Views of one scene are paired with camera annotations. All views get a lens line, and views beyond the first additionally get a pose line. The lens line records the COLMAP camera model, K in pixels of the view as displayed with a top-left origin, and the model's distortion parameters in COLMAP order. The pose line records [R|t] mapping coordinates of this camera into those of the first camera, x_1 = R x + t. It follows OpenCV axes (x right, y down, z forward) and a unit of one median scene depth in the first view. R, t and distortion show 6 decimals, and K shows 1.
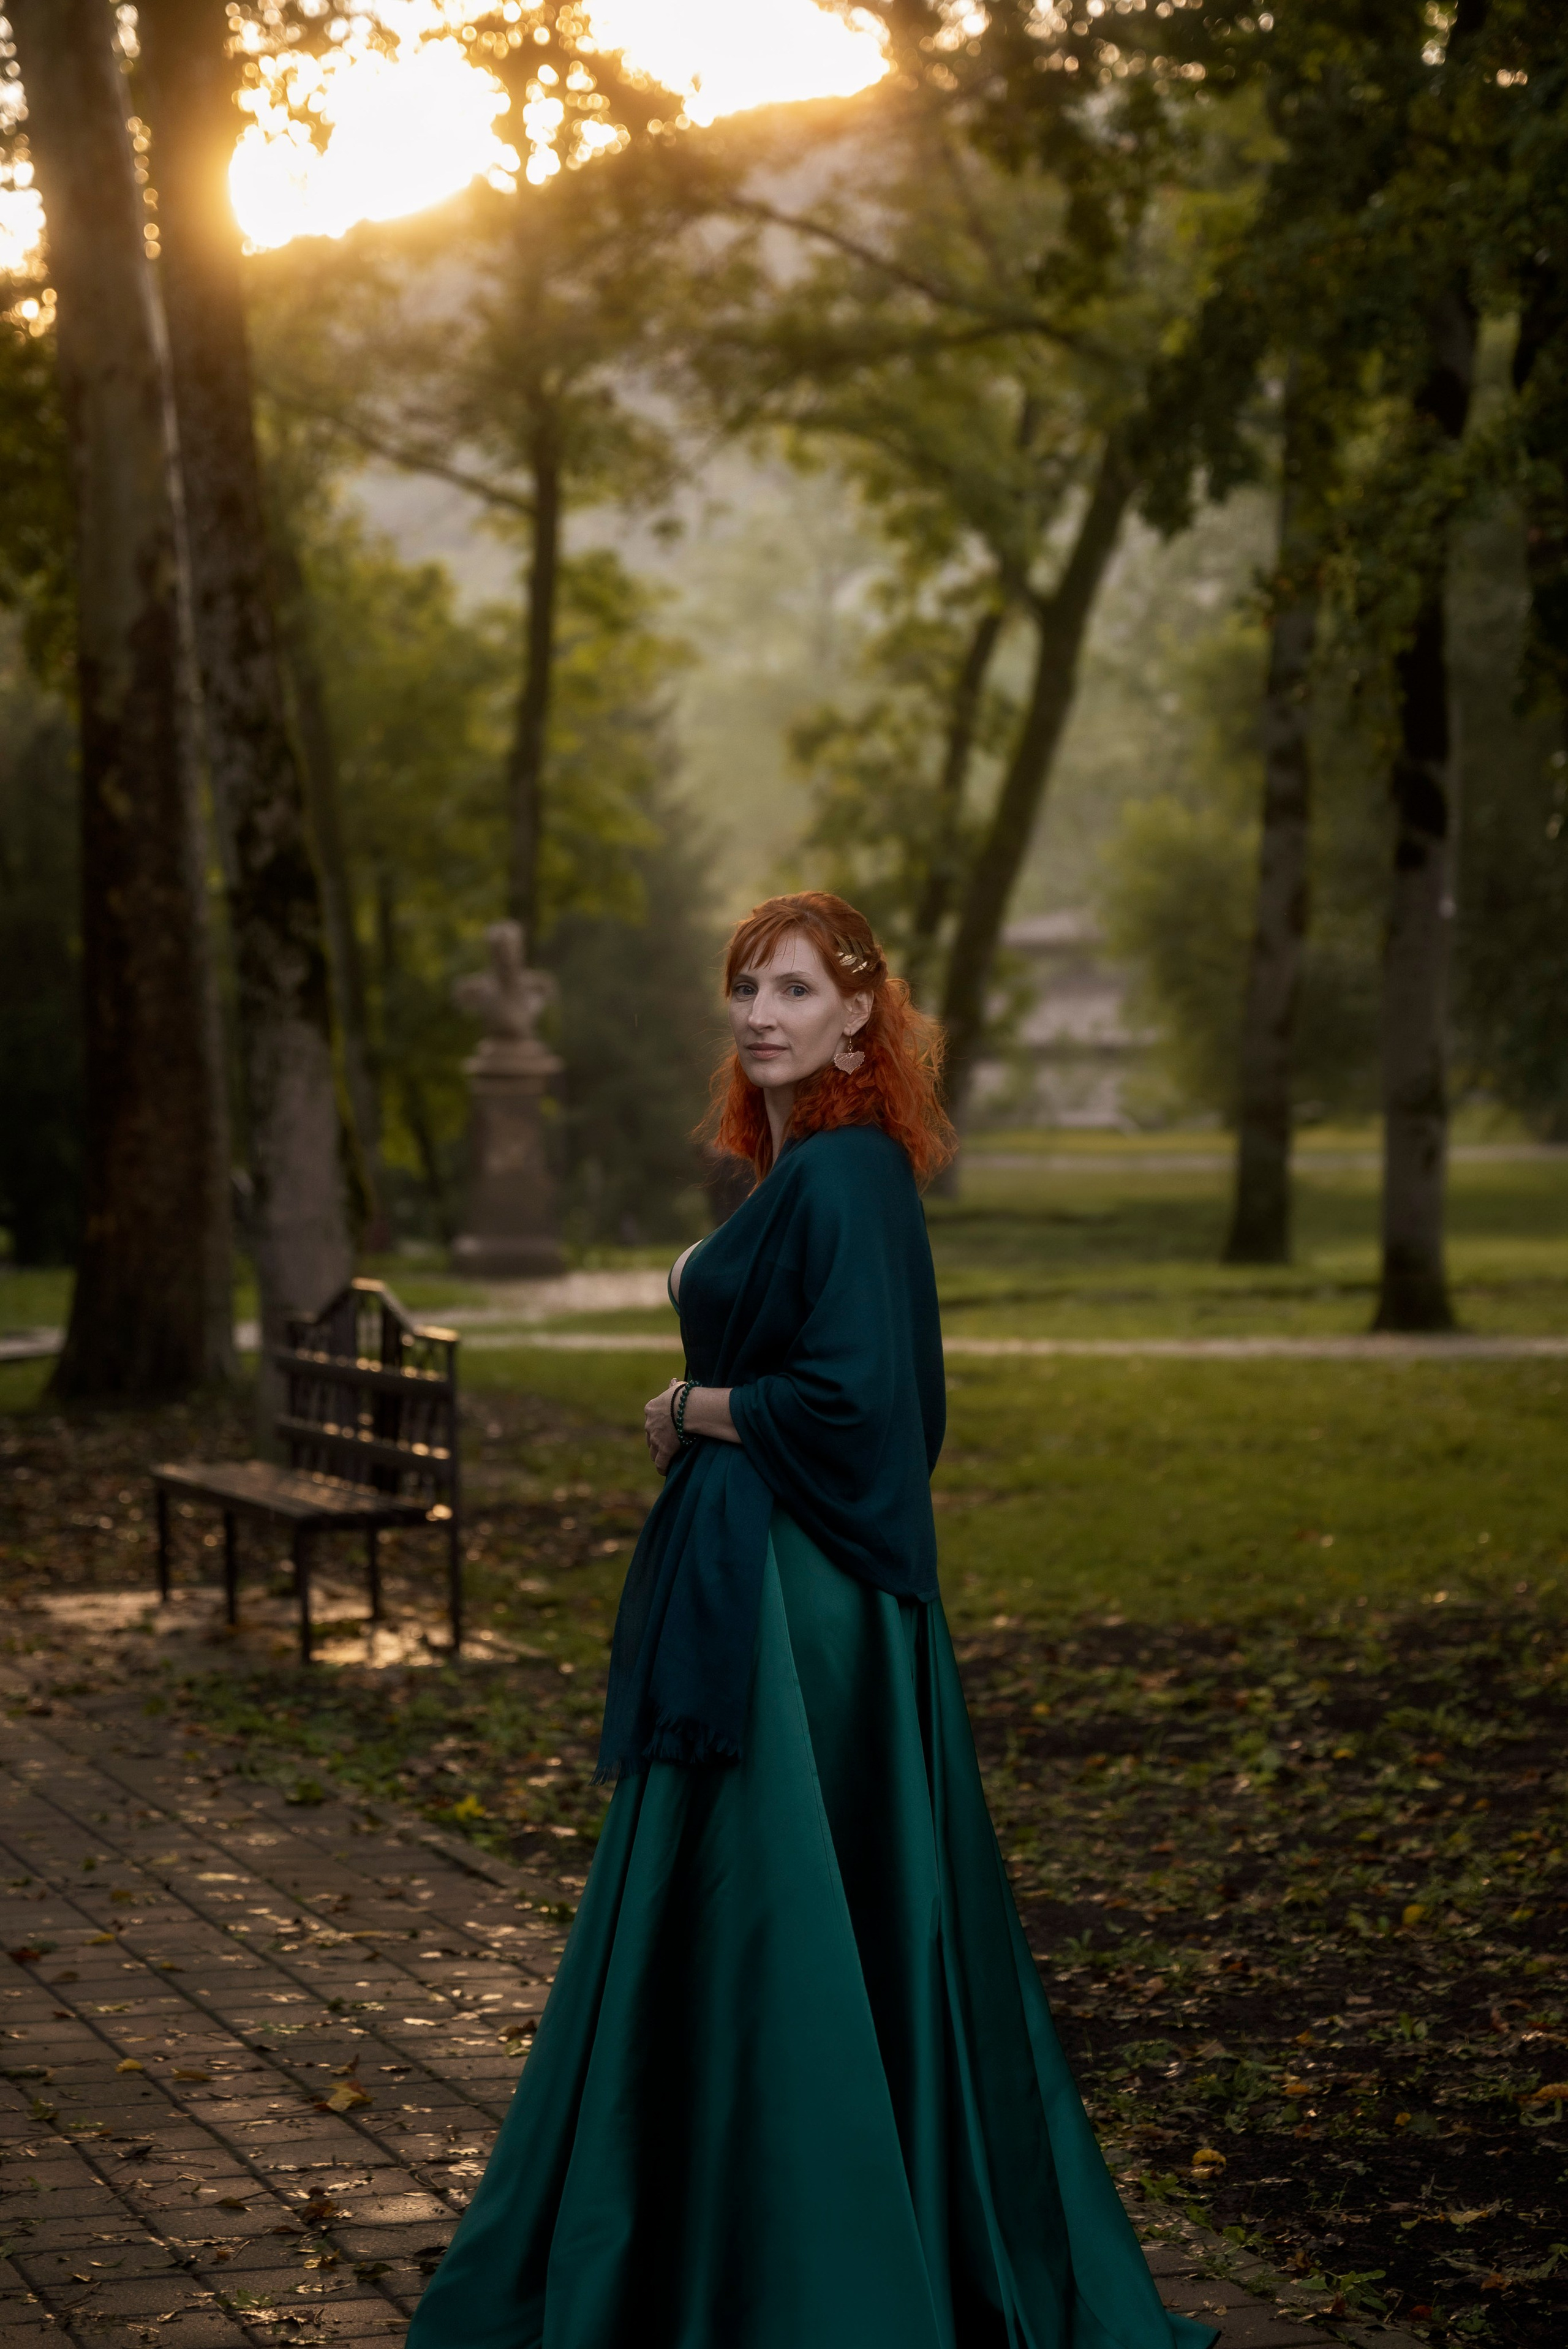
lens RADIAL K [[5547.9, 0, 793.2], [0, 5547.9, 1222.1], [0, 0, 1]] dist [0.619036, 0.000000]
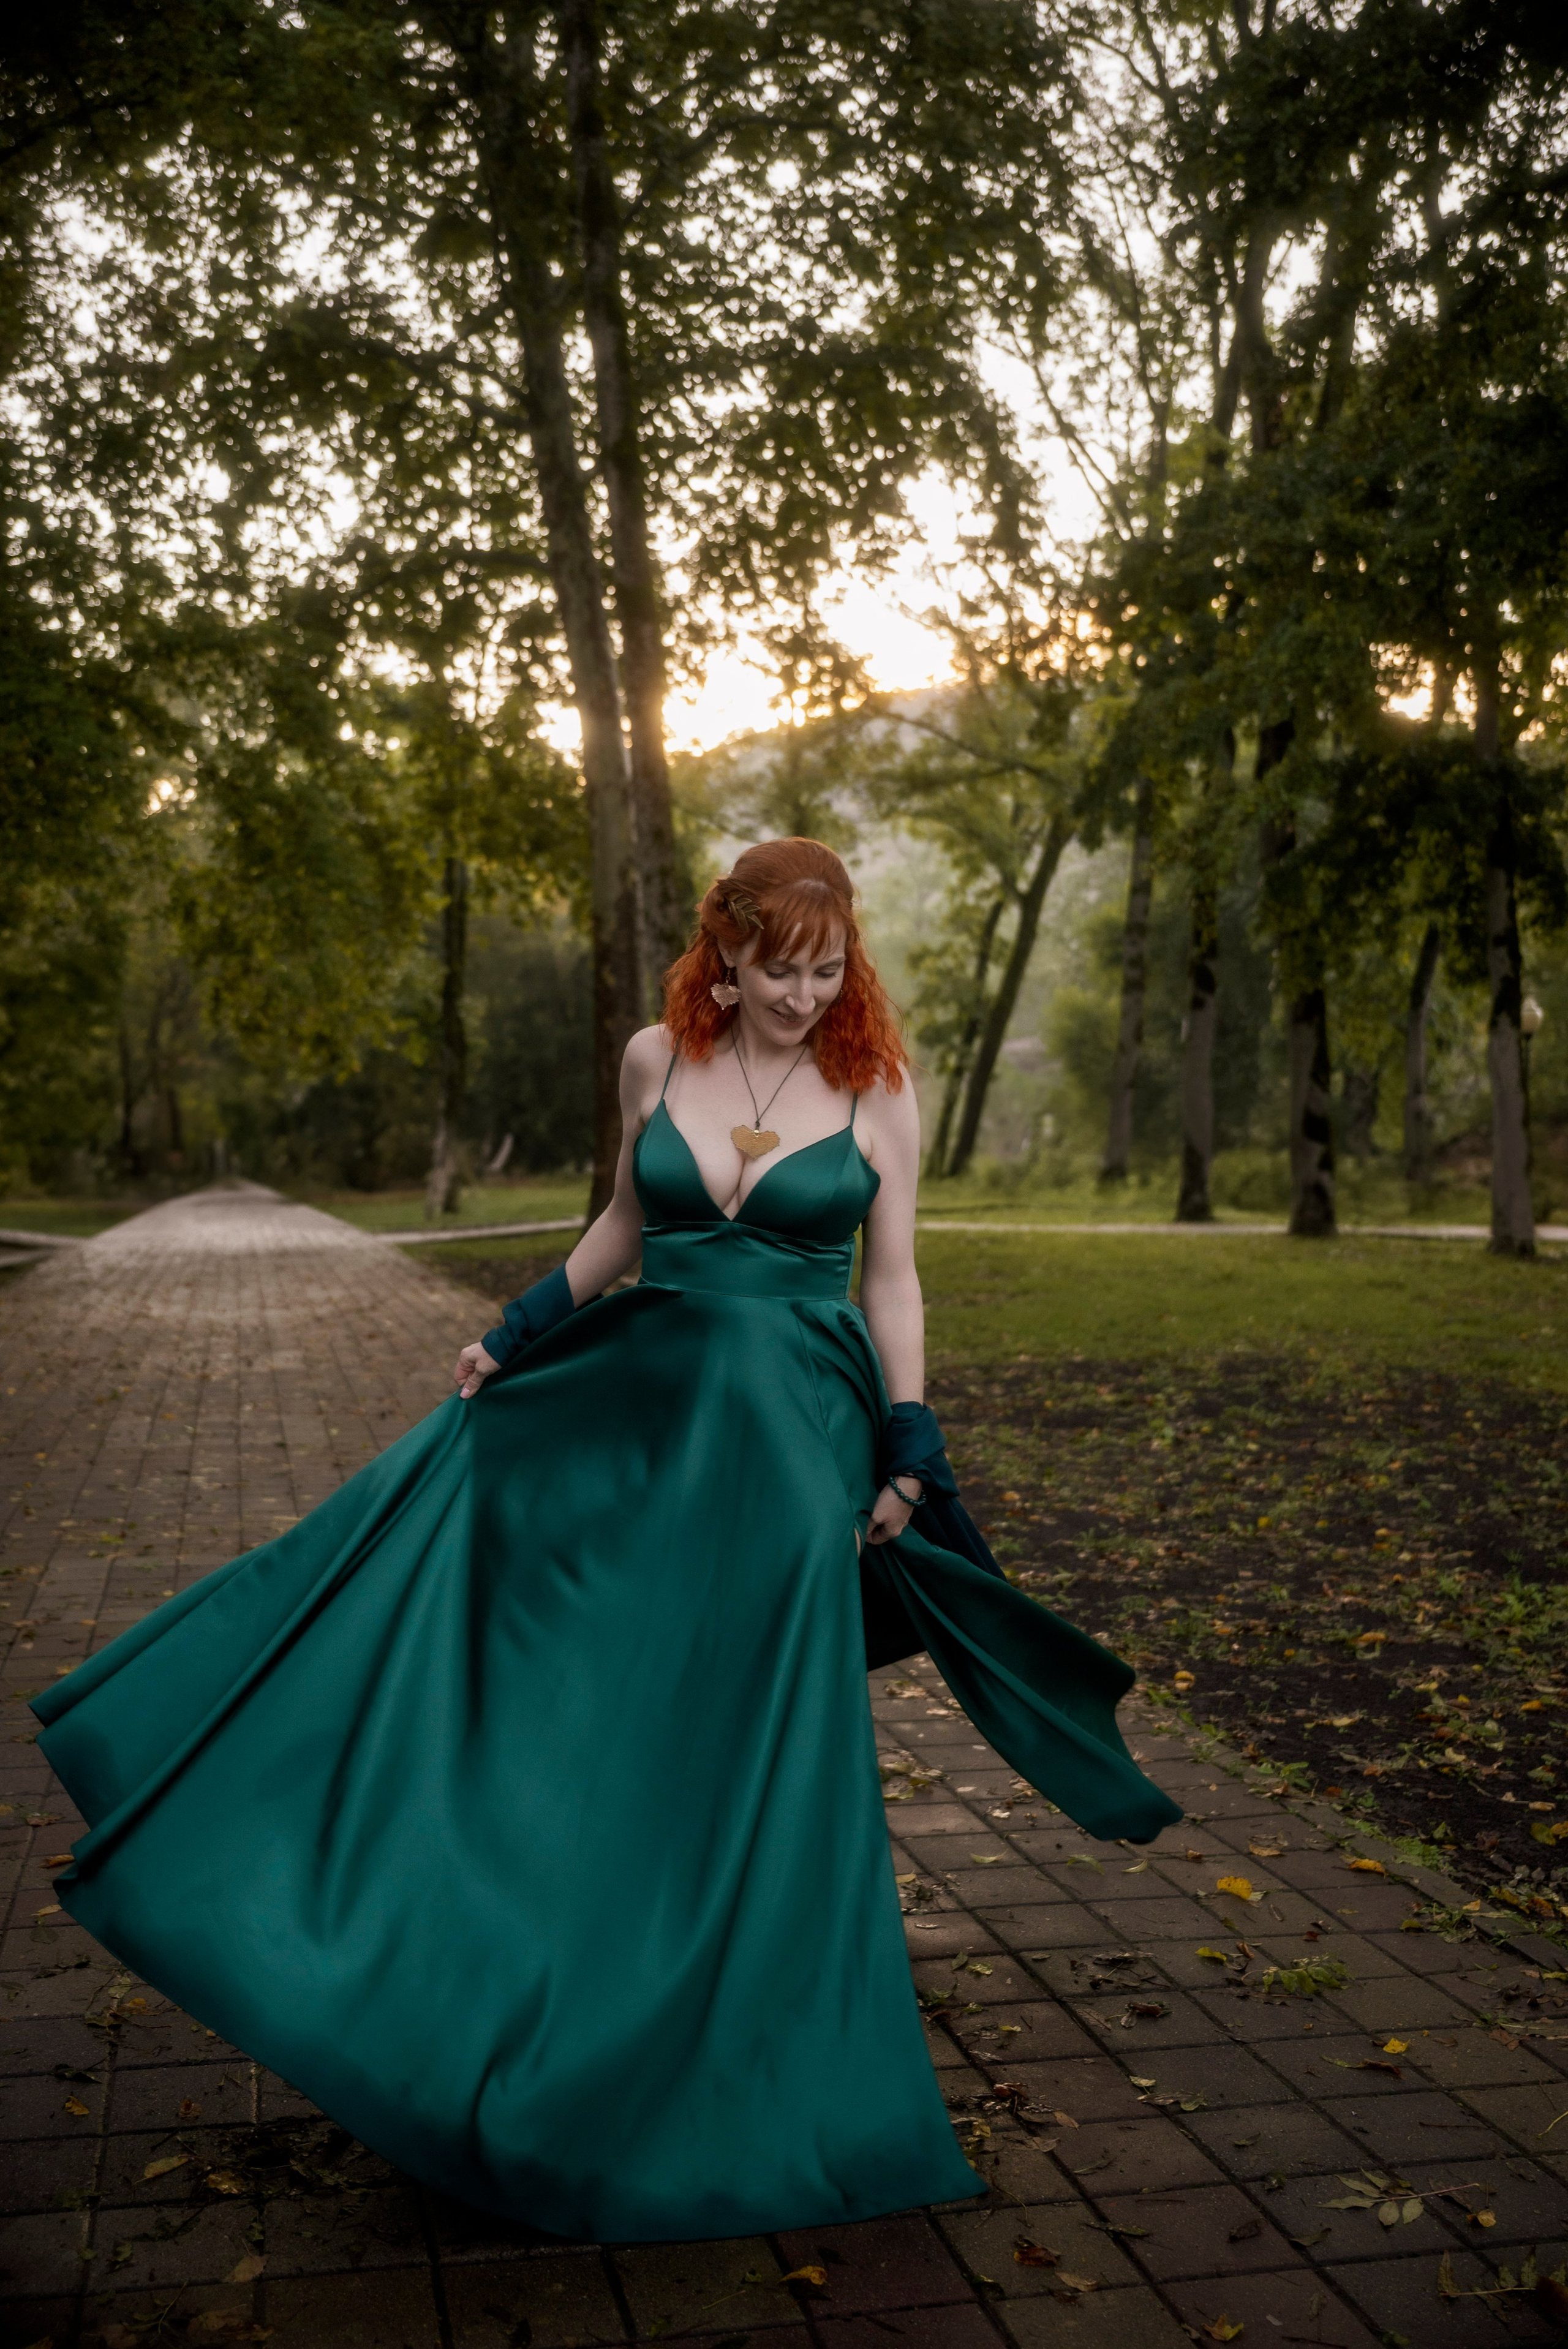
lens RADIAL K [[2306.9, 0, 626.8], [0, 2306.9, 1297.3], [0, 0, 1]] dist [-0.013269, 0.000000]
pose [[0.993189, 0.009405, -0.116138, -0.007637], [-0.003363, 0.998635, 0.052114, 0.004067], [0.116469, -0.051369, 0.991865, 0.114559]]
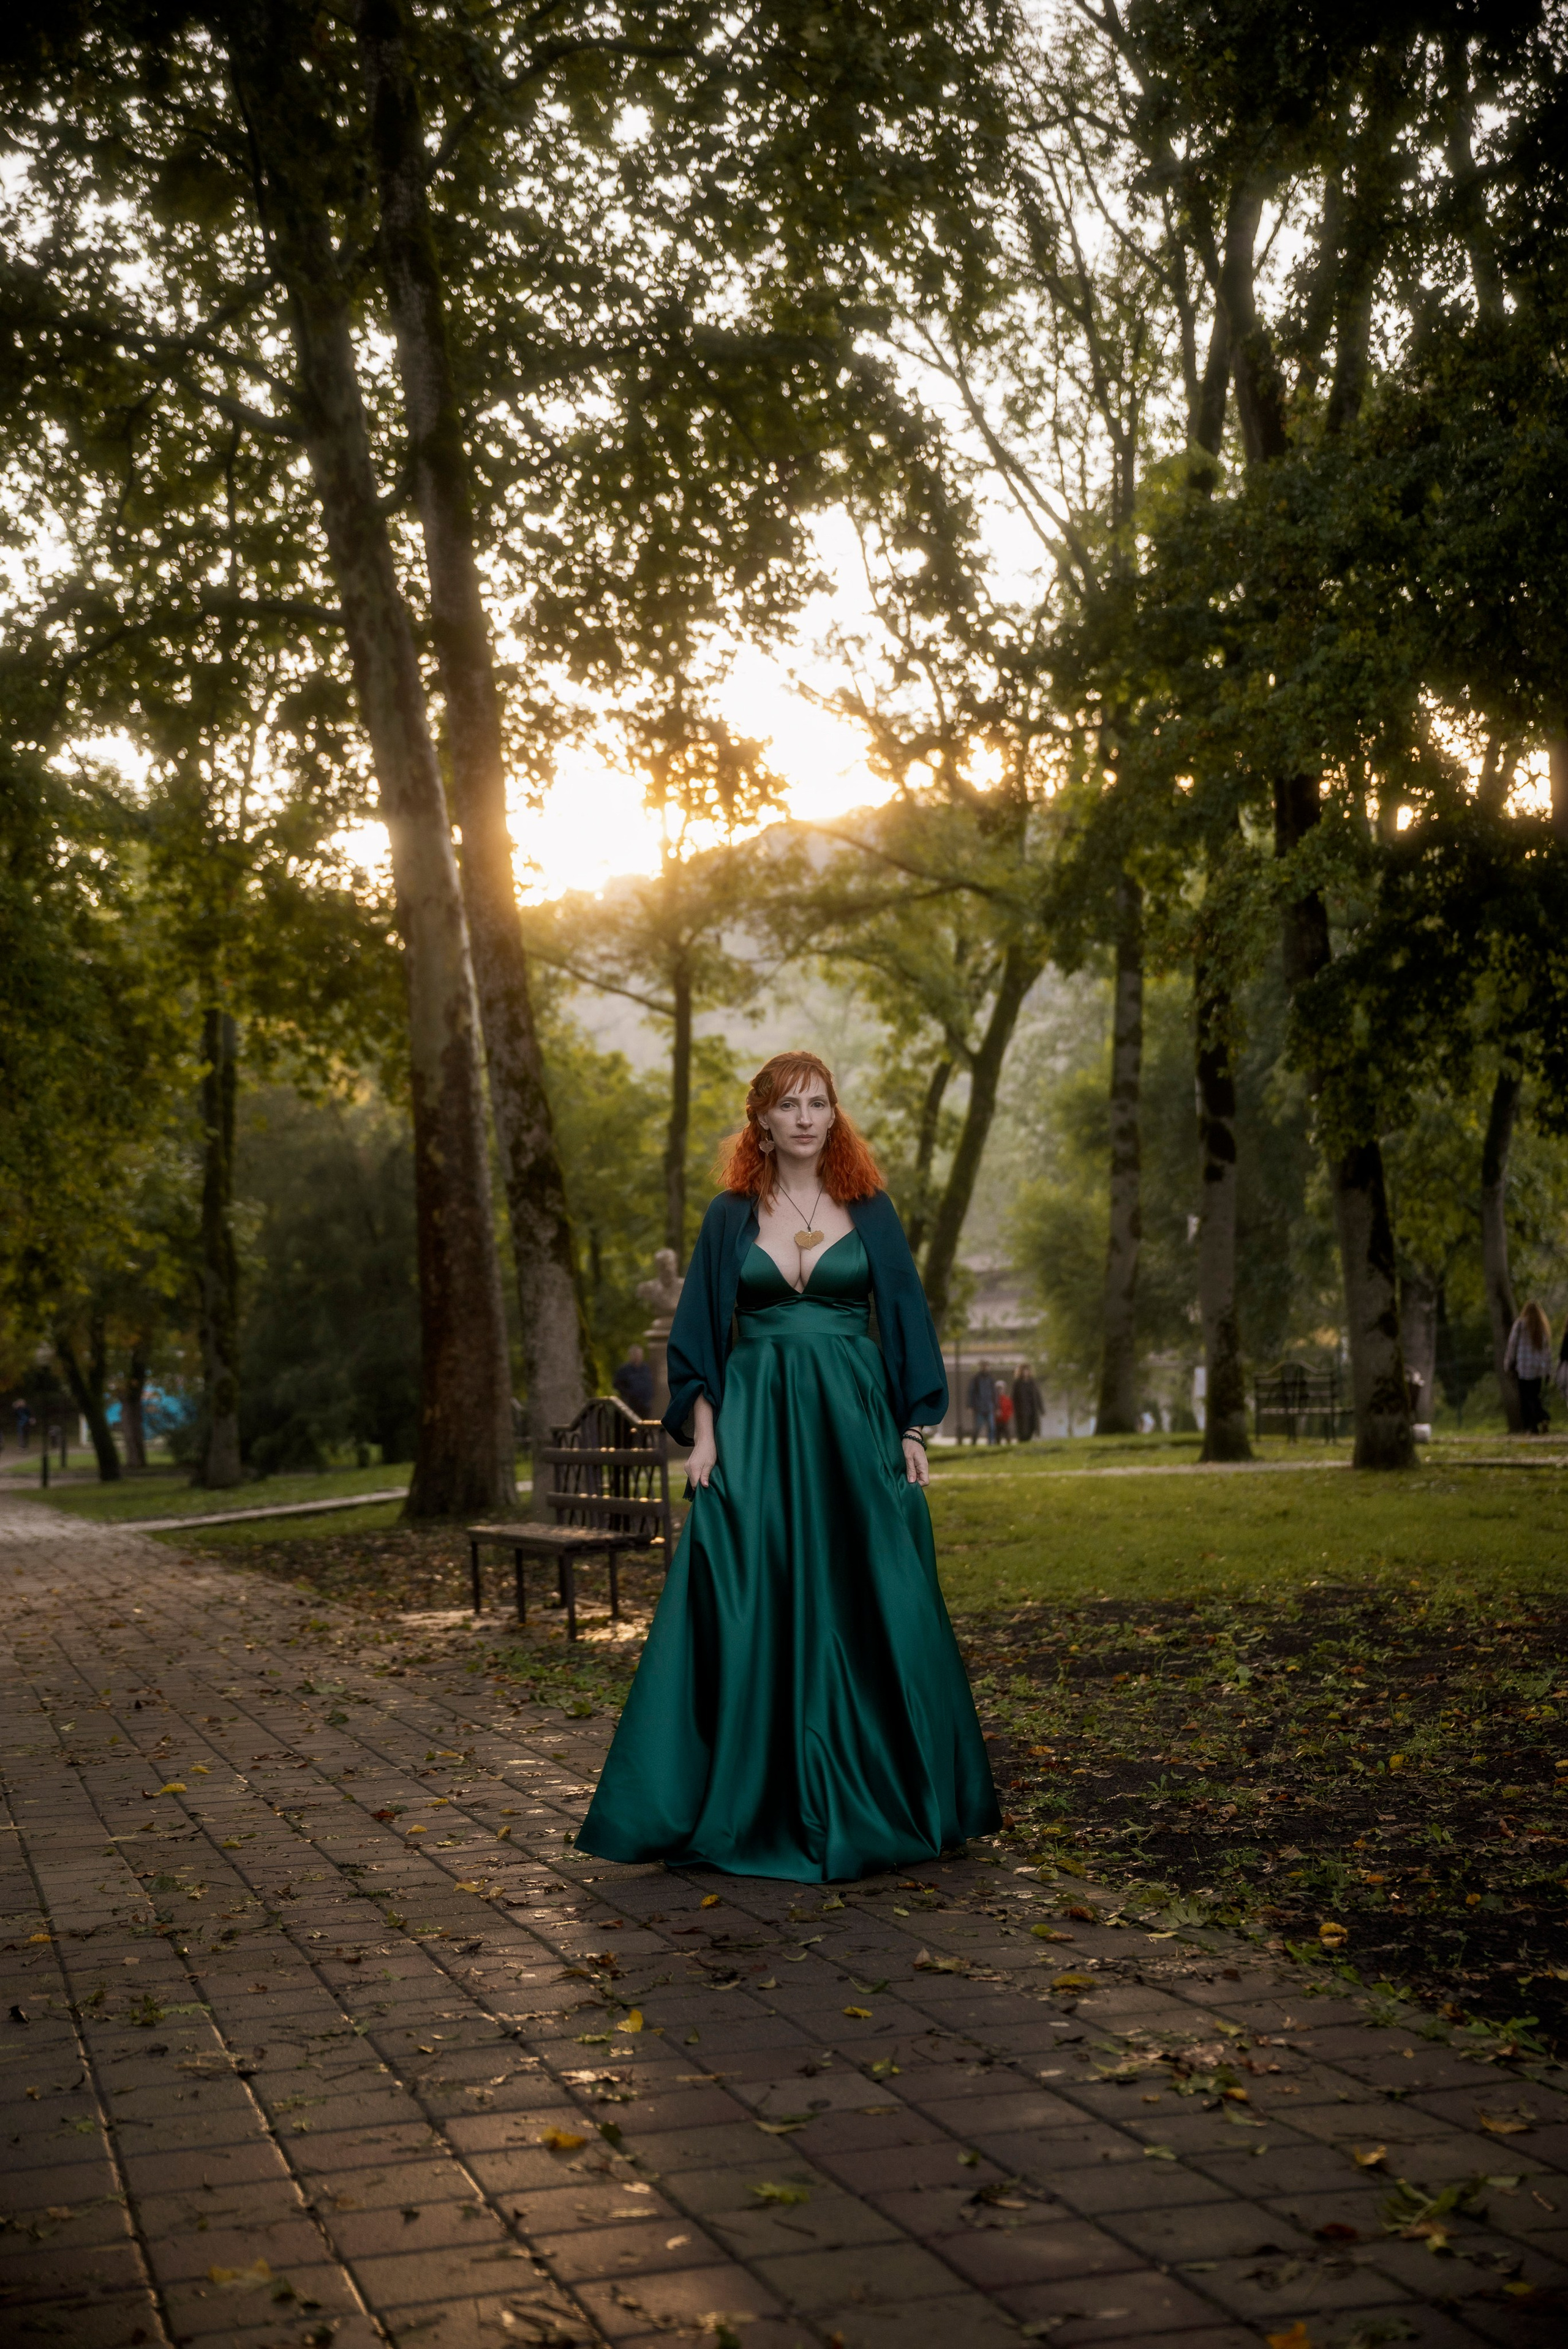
lens RADIAL K [[3065.0, 0, 804.4], [0, 3065.0, 1191.6], [0, 0, 1]] dist [0.156196, 0.000000]
pose [[0.999530, -0.030665, 0.000519, -0.016465], [0.030581, 0.995249, -0.092435, 0.028082], [0.002318, 0.092408, 0.995719, 0.132276]]
